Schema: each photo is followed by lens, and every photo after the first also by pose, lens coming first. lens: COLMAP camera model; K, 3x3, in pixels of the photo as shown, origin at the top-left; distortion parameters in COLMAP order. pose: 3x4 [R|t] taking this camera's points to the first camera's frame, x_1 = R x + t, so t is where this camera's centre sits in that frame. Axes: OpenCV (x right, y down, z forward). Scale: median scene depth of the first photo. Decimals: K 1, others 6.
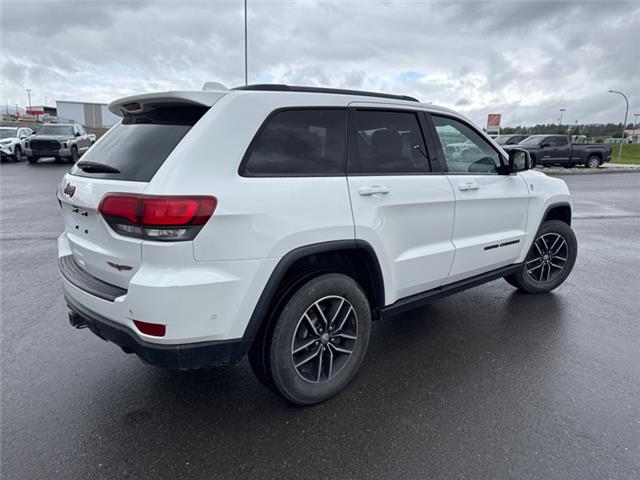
lens RADIAL K [[454.0, 0, 323.5], [0, 454.0, 240.9], [0, 0, 1]] dist [0.021904, -0.001254]
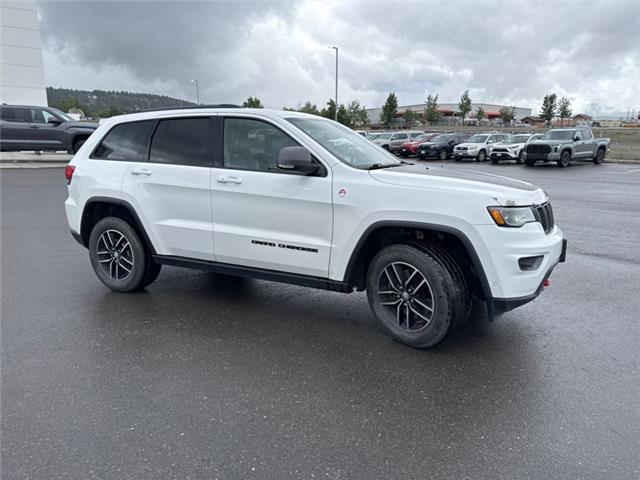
lens RADIAL K [[454.0, 0, 323.5], [0, 454.0, 240.9], [0, 0, 1]] dist [0.021904, -0.001254]
pose [[0.397061, 0.181117, -0.899744, 1.638682], [-0.191034, 0.975173, 0.111997, -0.160158], [0.897691, 0.127411, 0.421803, 0.853523]]
